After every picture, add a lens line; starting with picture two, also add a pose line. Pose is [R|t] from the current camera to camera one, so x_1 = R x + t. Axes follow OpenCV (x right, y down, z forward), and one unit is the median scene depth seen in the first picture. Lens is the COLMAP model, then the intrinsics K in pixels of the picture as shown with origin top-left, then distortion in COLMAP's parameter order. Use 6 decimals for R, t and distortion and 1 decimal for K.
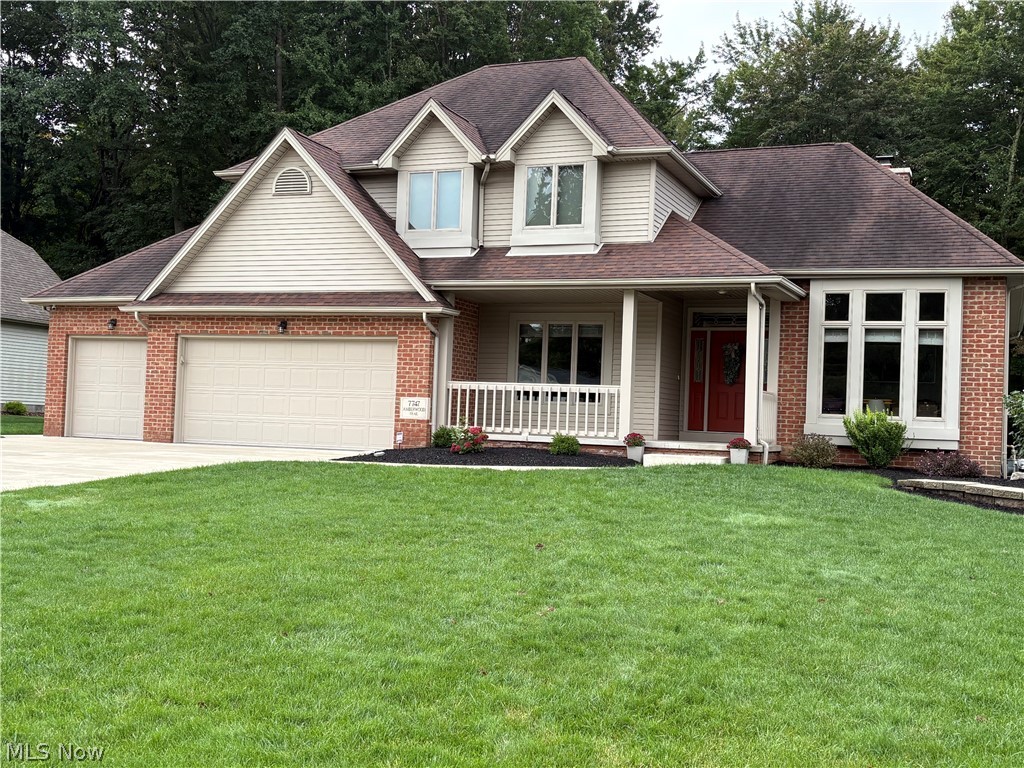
lens RADIAL K [[1186.6, 0, 512.0], [0, 1186.6, 384.0], [0, 0, 1]] dist [0.074441, -0.060593]
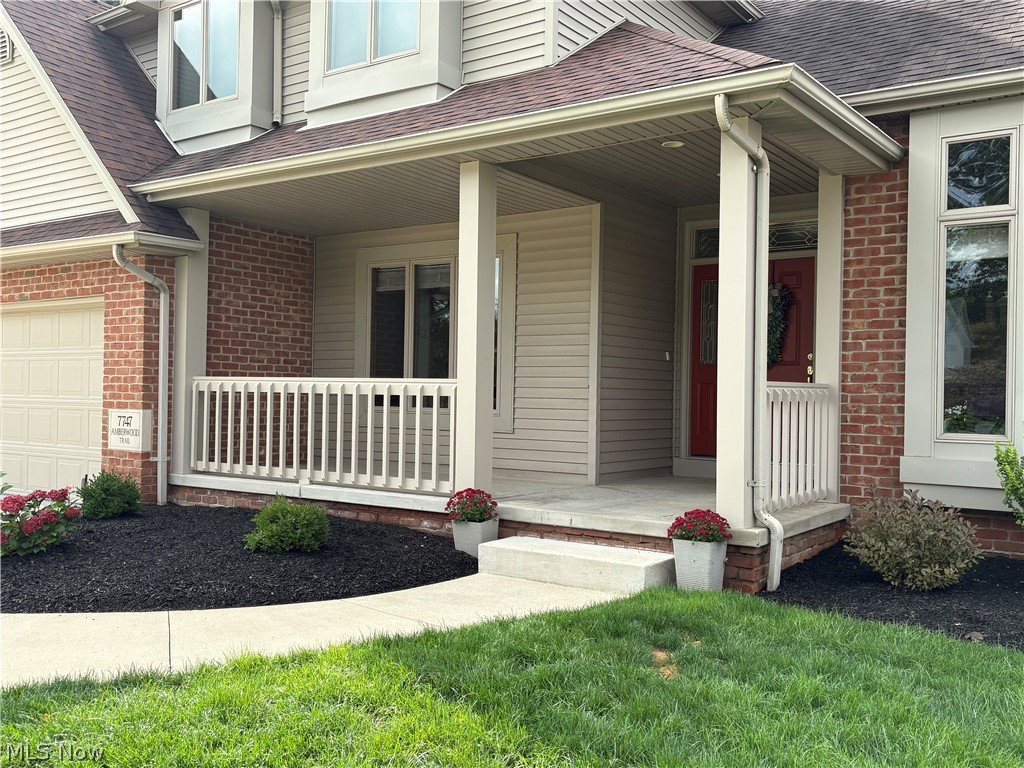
lens RADIAL K [[981.7, 0, 512.0], [0, 981.7, 384.0], [0, 0, 1]] dist [0.013121, 0.003066]
pose [[0.974777, -0.024572, -0.221823, 0.182219], [0.027982, 0.999533, 0.012243, -0.000525], [0.221419, -0.018141, 0.975010, 0.607789]]
